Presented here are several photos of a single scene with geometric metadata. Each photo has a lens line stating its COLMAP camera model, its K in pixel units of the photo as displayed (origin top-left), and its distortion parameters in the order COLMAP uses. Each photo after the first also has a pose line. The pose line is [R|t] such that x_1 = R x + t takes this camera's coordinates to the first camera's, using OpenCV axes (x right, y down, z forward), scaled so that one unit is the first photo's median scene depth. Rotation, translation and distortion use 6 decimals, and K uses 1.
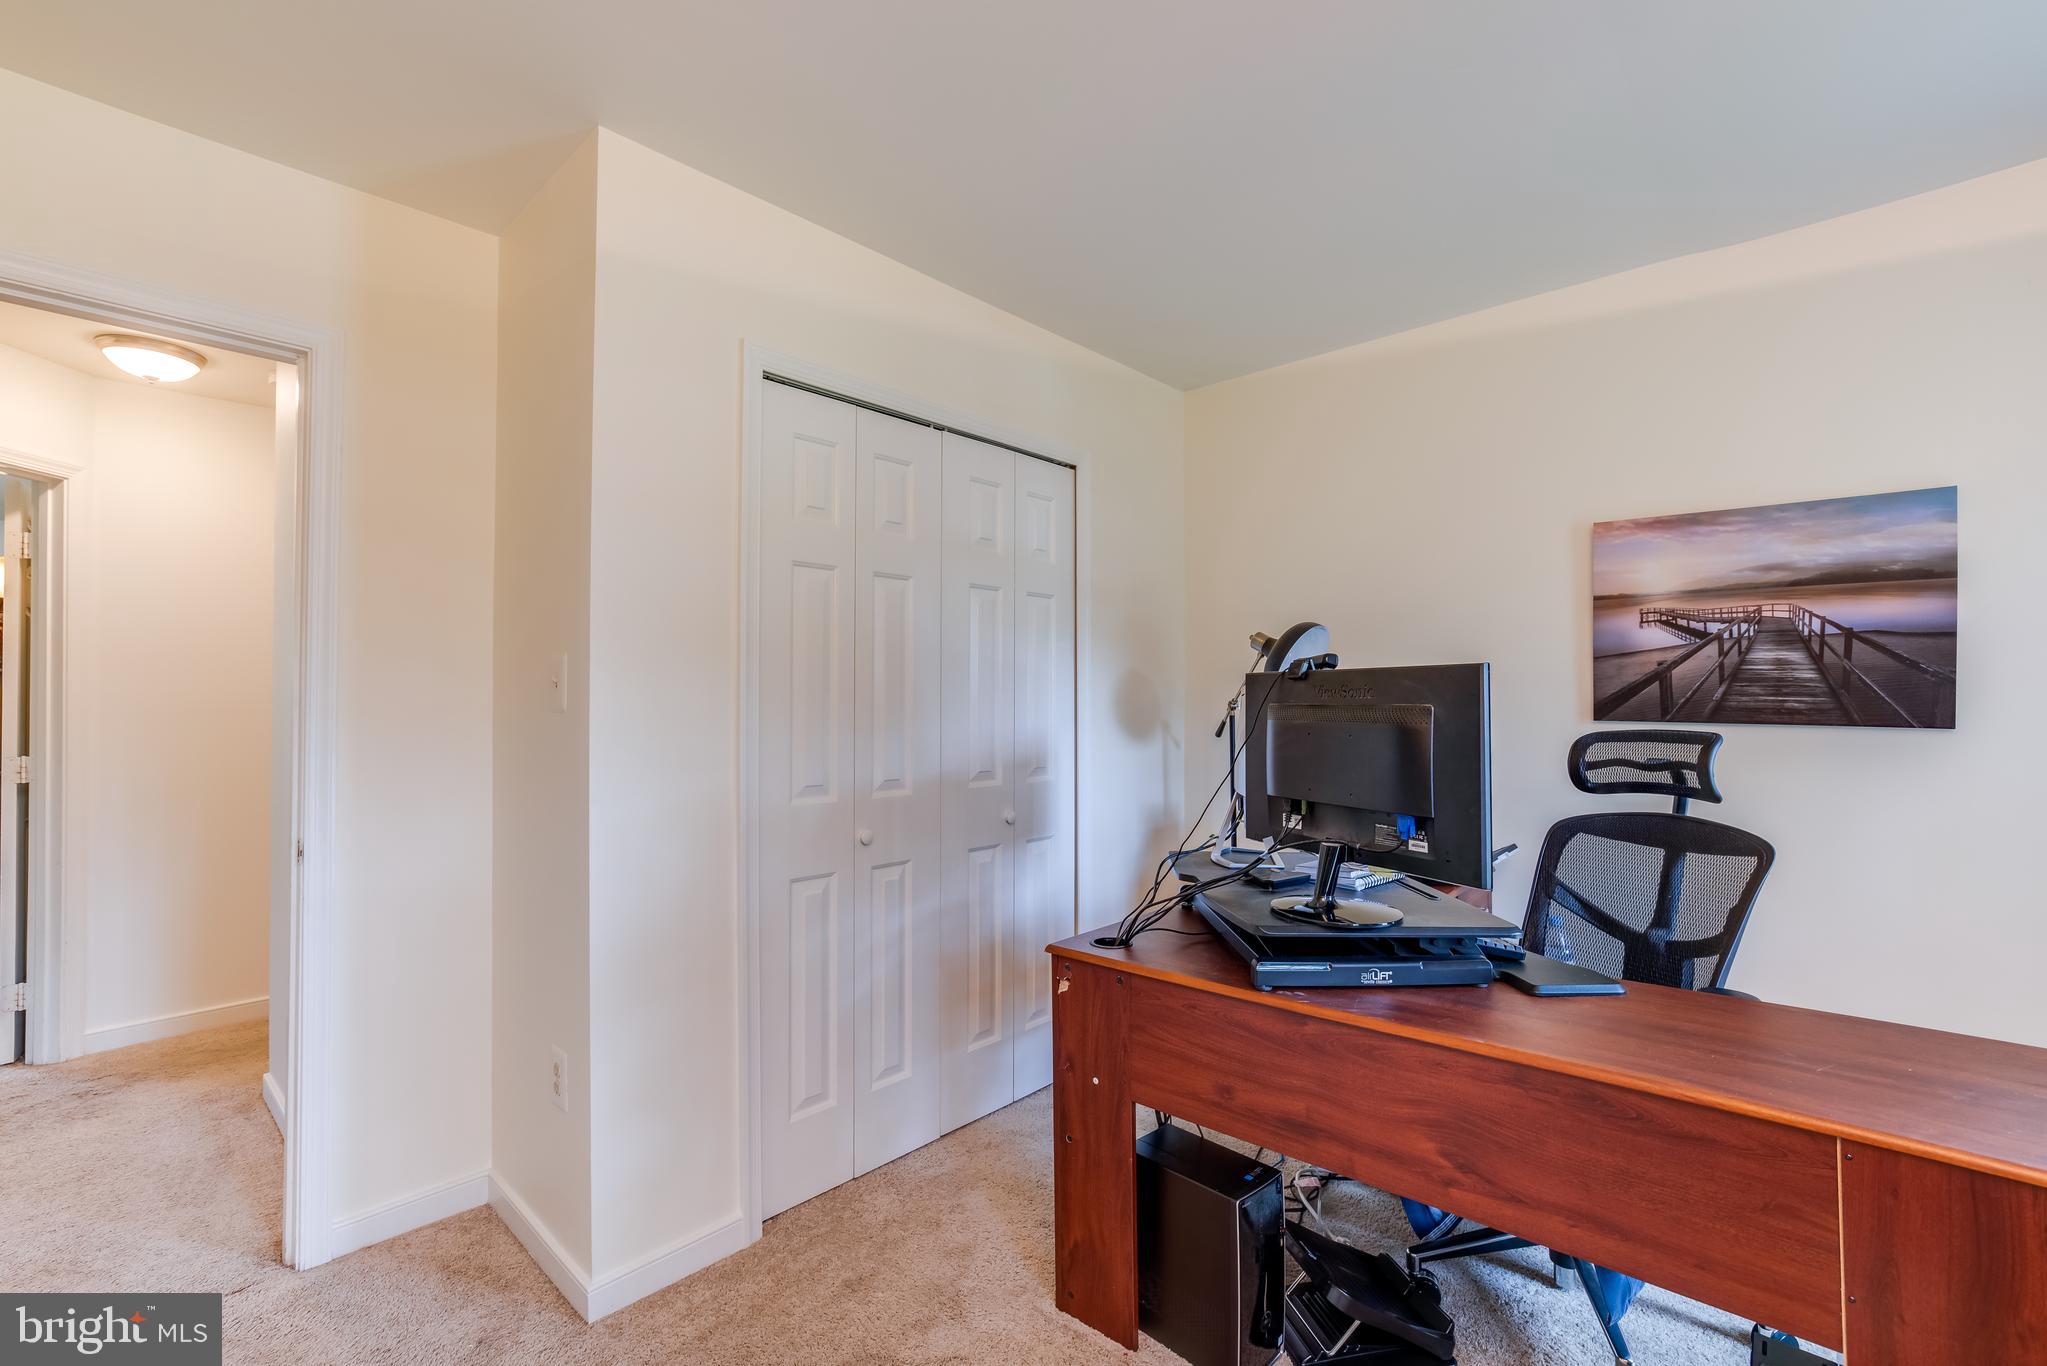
lens RADIAL K [[884.8, 0, 1009.2], [0, 884.8, 678.8], [0, 0, 1]] dist [-0.047307, 0.018651]
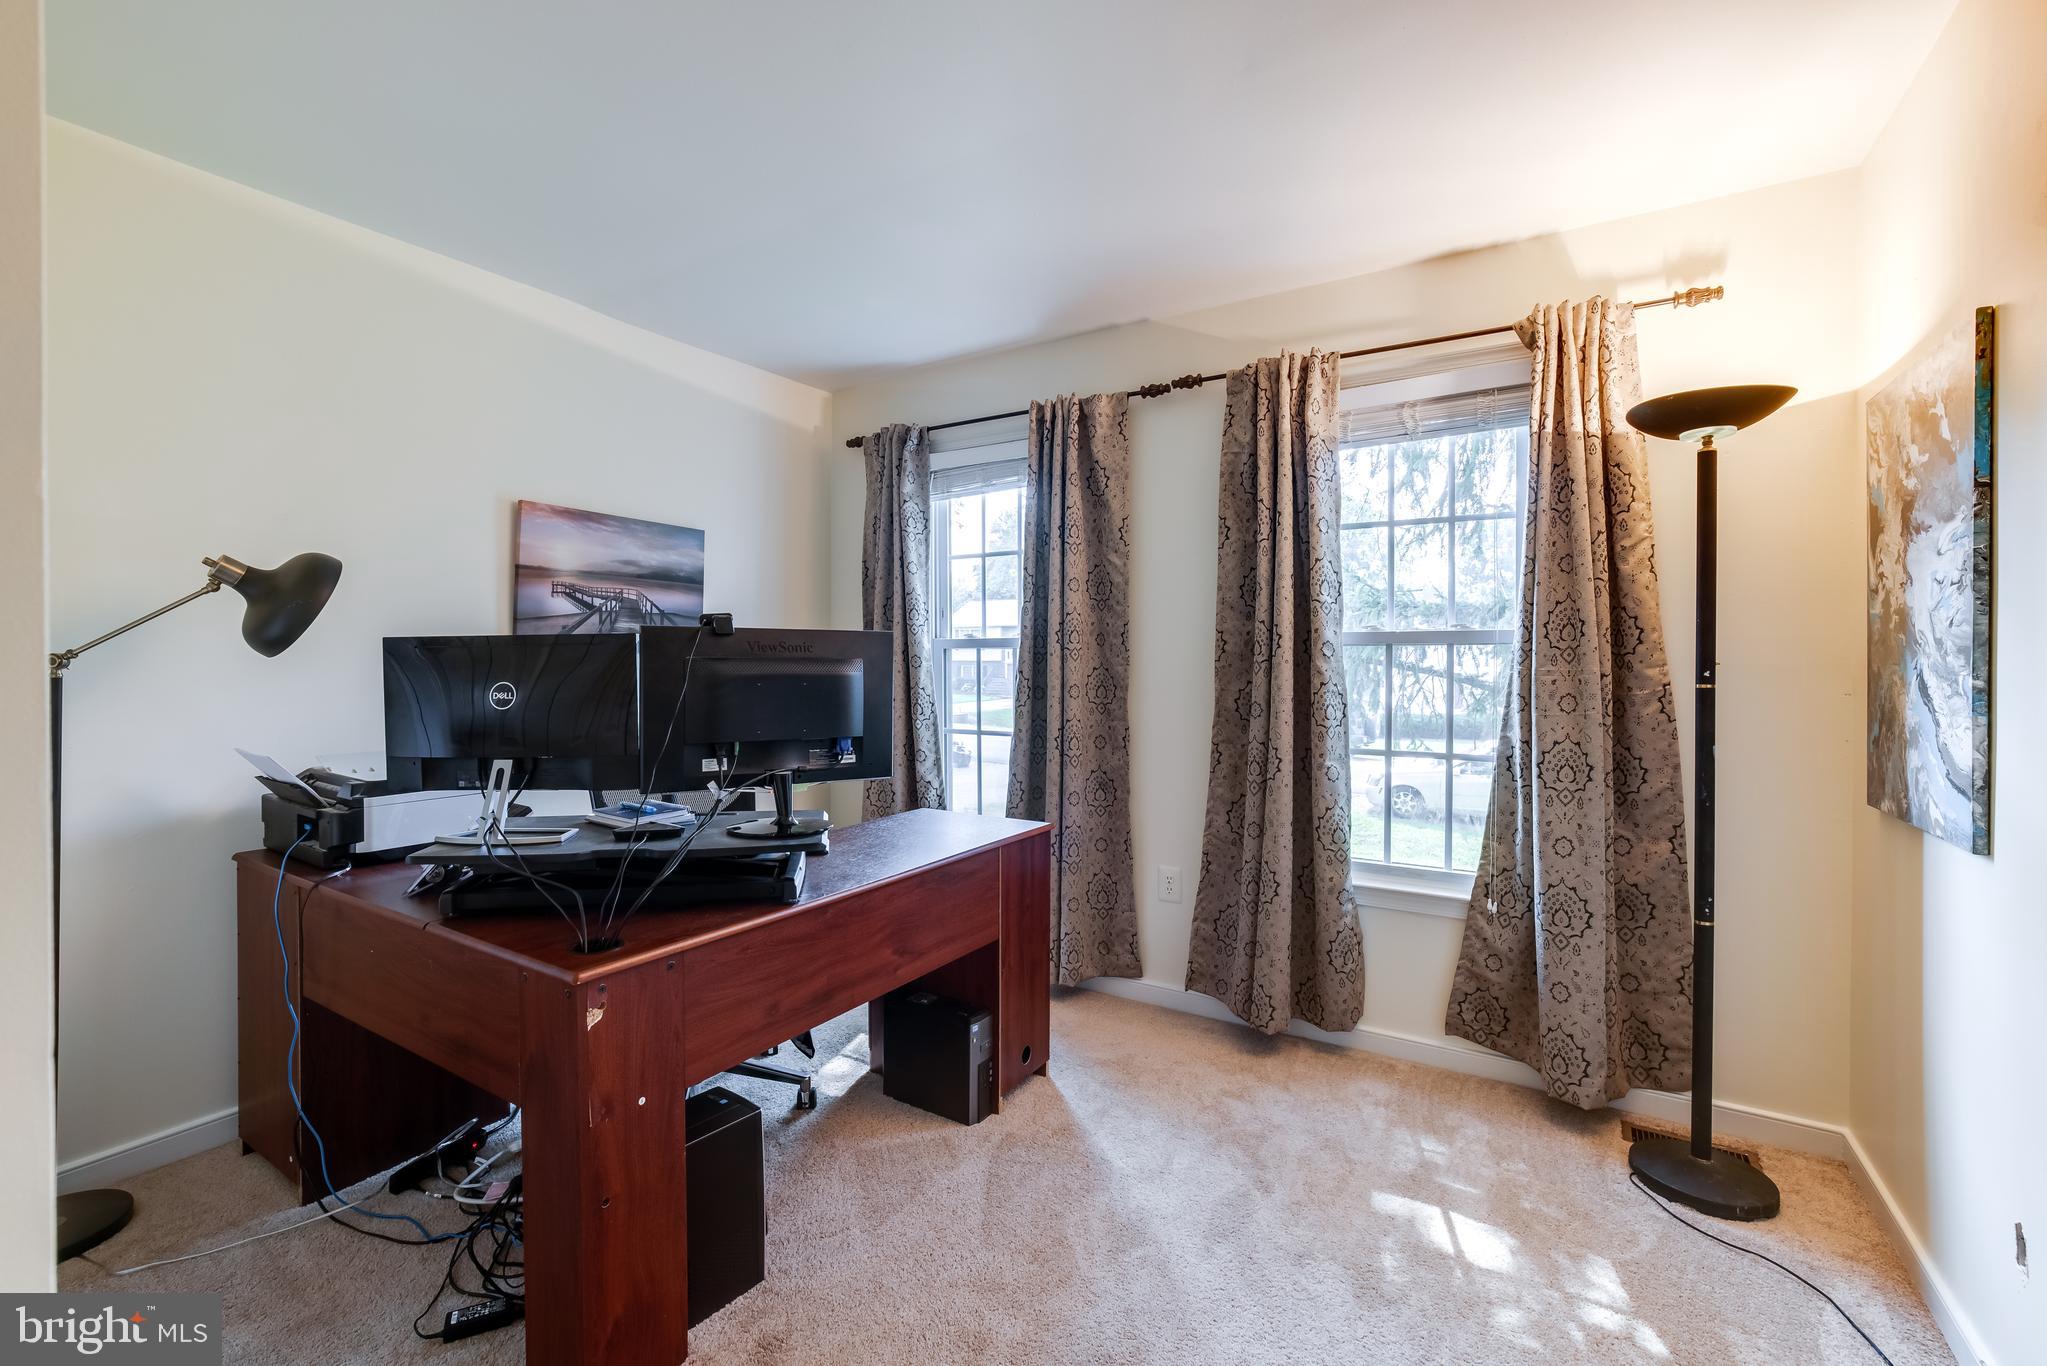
lens RADIAL K [[884.8, 0, 1009.2], [0, 884.8, 678.8], [0, 0, 1]] dist [-0.047307, 0.018651]
pose [[-0.176175, -0.014613, 0.984250, -0.604535], [-0.023476, 0.999668, 0.010640, 0.028339], [-0.984079, -0.021232, -0.176460, 0.628411]]
